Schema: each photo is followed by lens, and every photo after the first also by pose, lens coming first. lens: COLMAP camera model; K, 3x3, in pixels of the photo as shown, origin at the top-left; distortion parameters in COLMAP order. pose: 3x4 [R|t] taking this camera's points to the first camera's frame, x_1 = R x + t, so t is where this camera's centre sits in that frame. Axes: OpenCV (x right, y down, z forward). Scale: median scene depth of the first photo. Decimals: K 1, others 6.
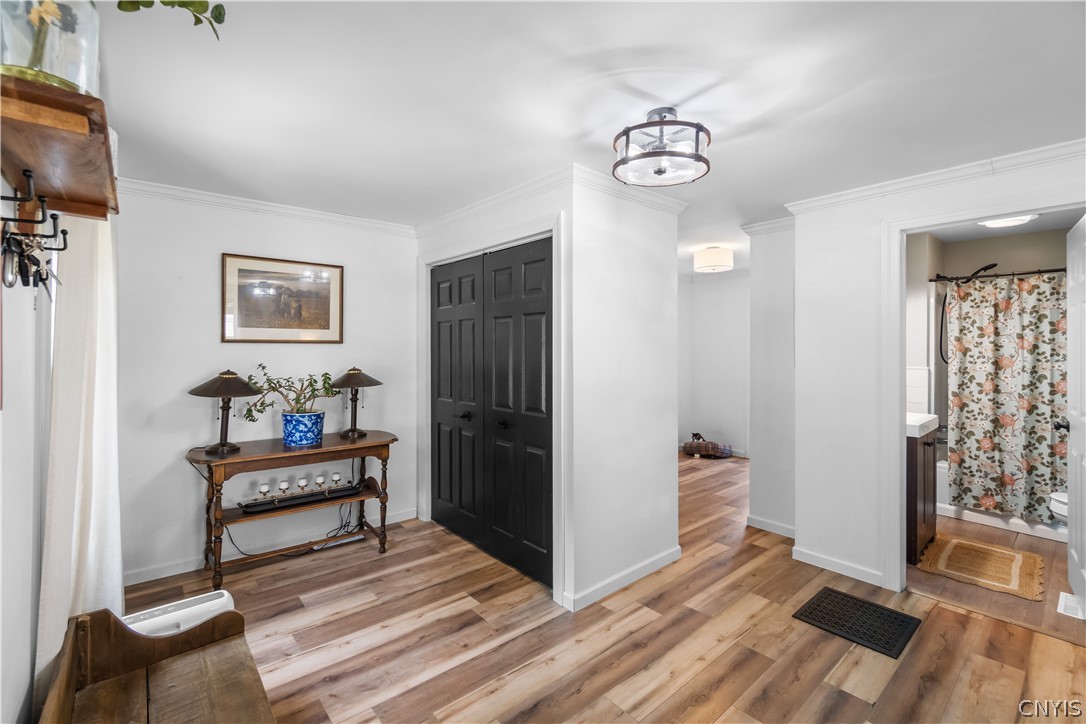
lens RADIAL K [[470.8, 0, 543.7], [0, 470.8, 345.7], [0, 0, 1]] dist [0.000357, 0.000656]
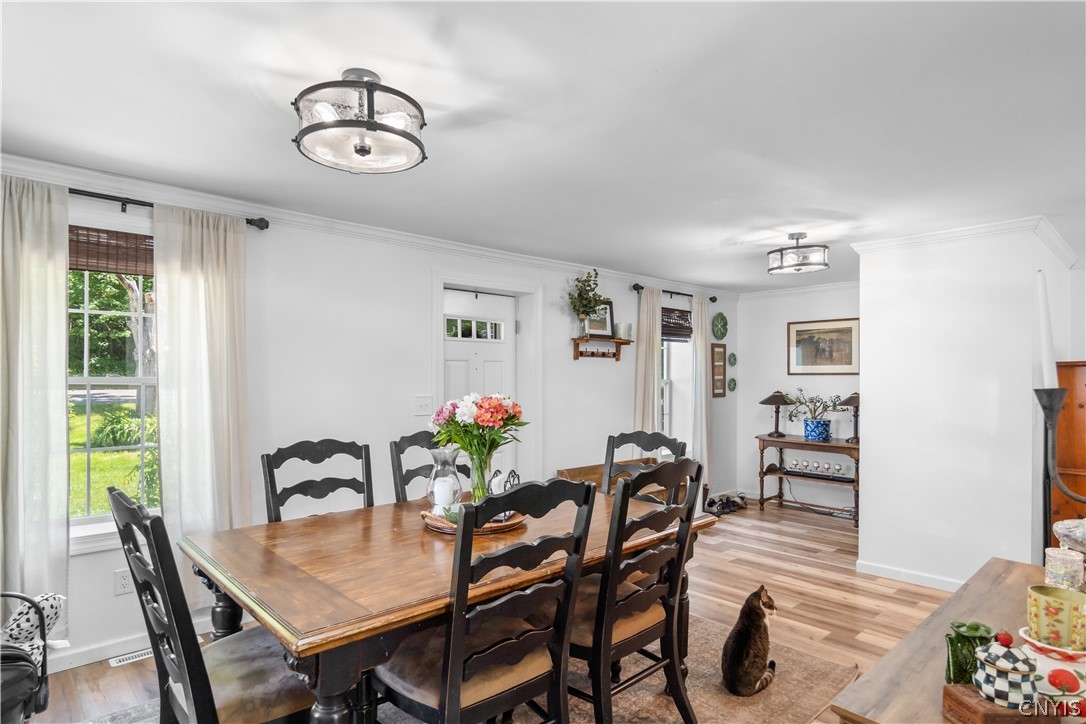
lens RADIAL K [[601.9, 0, 545.8], [0, 601.9, 382.3], [0, 0, 1]] dist [-0.001426, -0.001057]
pose [[0.039447, -0.000695, -0.999221, 1.562726], [0.006874, 0.999976, -0.000424, 0.015397], [0.999198, -0.006852, 0.039451, 0.036898]]
